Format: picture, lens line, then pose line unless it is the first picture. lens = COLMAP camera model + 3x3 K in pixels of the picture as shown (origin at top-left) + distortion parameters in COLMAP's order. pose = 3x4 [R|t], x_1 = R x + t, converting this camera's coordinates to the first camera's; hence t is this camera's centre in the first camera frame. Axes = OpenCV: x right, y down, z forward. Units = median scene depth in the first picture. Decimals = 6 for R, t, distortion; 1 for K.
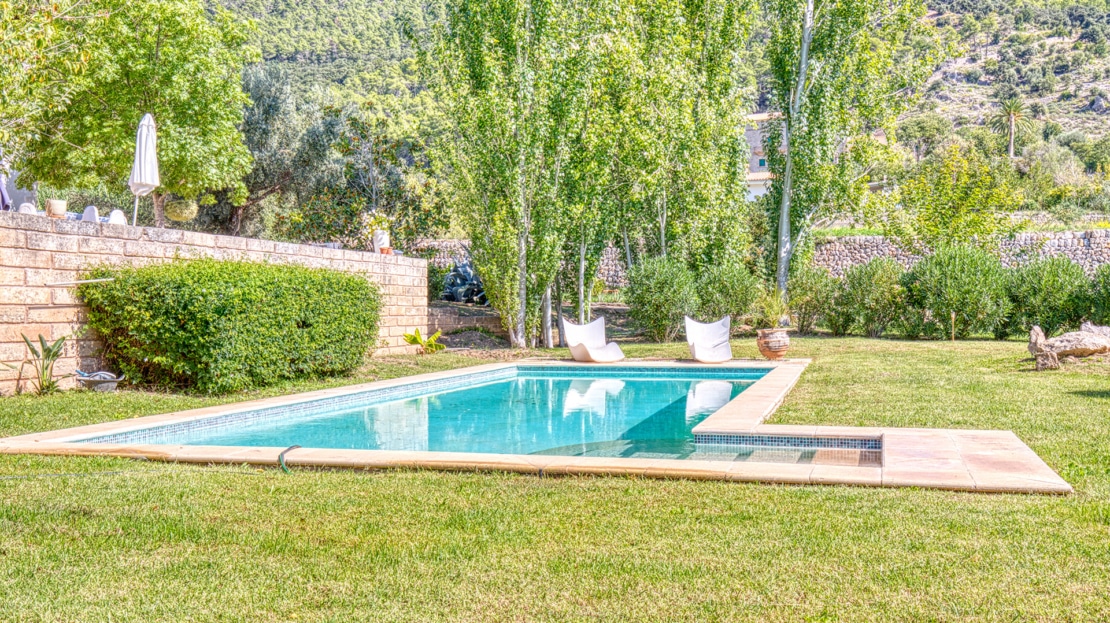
lens RADIAL K [[1156.8, 0, 555.0], [0, 1156.8, 311.5], [0, 0, 1]] dist [0.104405, 0.001783]
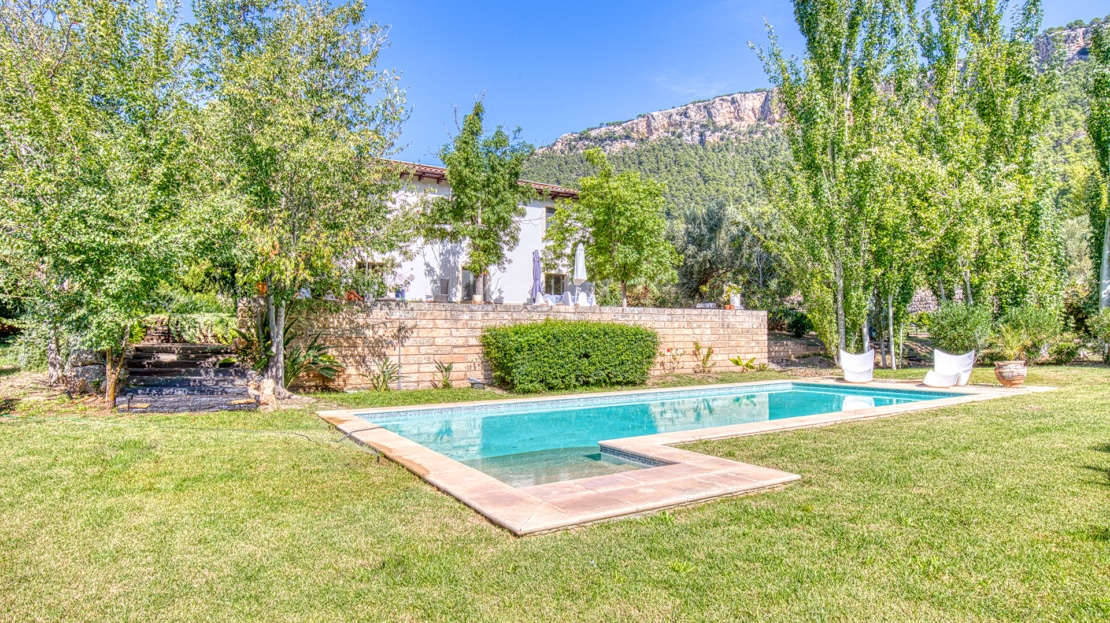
lens RADIAL K [[636.7, 0, 555.0], [0, 636.7, 311.5], [0, 0, 1]] dist [-0.001203, -0.000263]
pose [[0.718556, -0.028240, -0.694896, 0.355067], [0.005363, 0.999371, -0.035068, -0.018913], [0.695449, 0.021472, 0.718255, 0.216837]]
